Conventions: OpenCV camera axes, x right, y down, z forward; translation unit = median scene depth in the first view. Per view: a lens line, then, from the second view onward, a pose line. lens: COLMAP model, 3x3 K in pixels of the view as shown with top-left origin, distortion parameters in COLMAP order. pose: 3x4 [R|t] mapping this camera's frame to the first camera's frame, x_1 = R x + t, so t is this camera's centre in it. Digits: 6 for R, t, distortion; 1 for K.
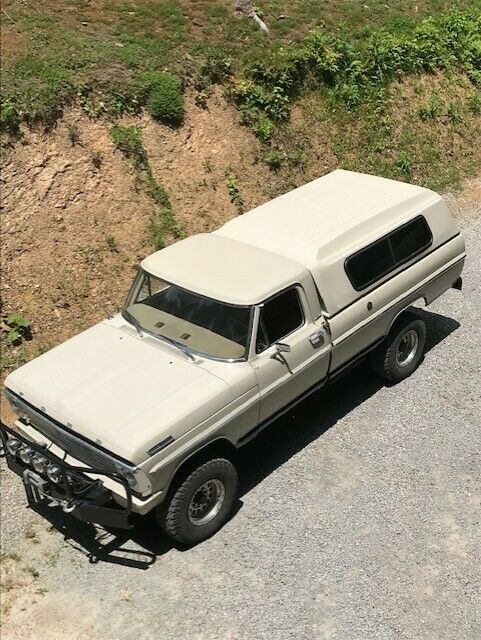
lens RADIAL K [[817.9, 0, 255.6], [0, 817.9, 318.7], [0, 0, 1]] dist [0.020633, 0.011683]
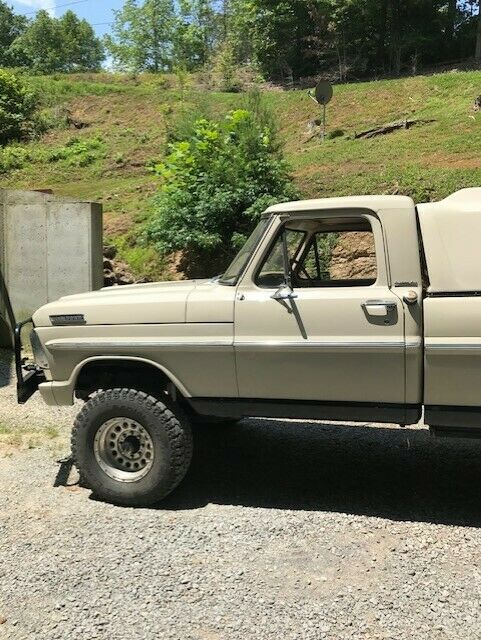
lens RADIAL K [[530.6, 0, 244.0], [0, 530.6, 317.7], [0, 0, 1]] dist [0.011251, -0.000371]
pose [[0.468355, 0.132722, -0.873515, 0.251582], [-0.434183, 0.895618, -0.096716, 0.075374], [0.769500, 0.424563, 0.477092, 0.520958]]
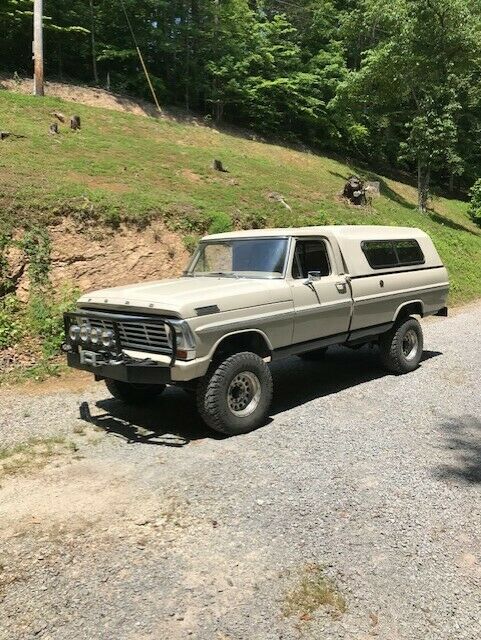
lens RADIAL K [[524.0, 0, 245.7], [0, 524.0, 319.2], [0, 0, 1]] dist [0.005775, 0.008882]
pose [[0.998304, 0.030219, -0.049763, -0.017141], [-0.046380, 0.929448, -0.366025, 0.247081], [0.035191, 0.367713, 0.929273, 0.211441]]
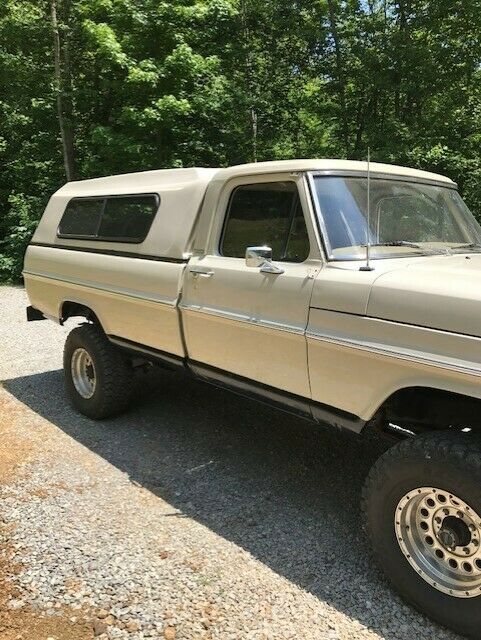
lens RADIAL K [[524.0, 0, 245.7], [0, 524.0, 319.2], [0, 0, 1]] dist [0.005775, 0.008882]
pose [[0.082499, -0.112970, 0.990168, -0.341446], [0.469747, 0.880668, 0.061339, -0.020635], [-0.878938, 0.460067, 0.125721, 0.758998]]
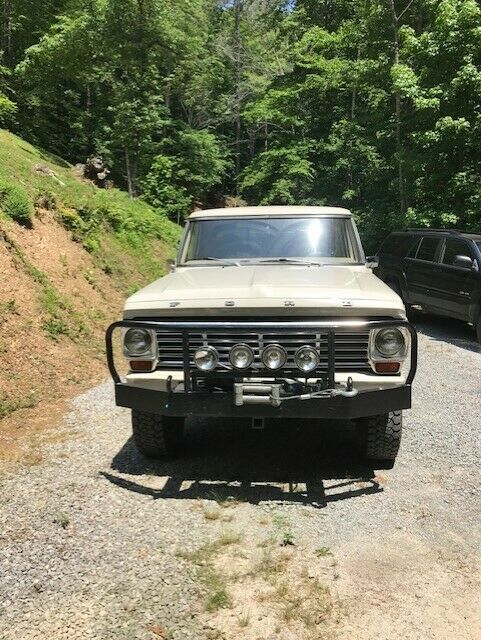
lens RADIAL K [[530.6, 0, 244.0], [0, 530.6, 317.7], [0, 0, 1]] dist [0.011251, -0.000371]
pose [[0.793219, -0.049436, 0.606926, -0.338600], [0.268963, 0.922648, -0.276368, 0.161800], [-0.546317, 0.382461, 0.745158, 0.406027]]
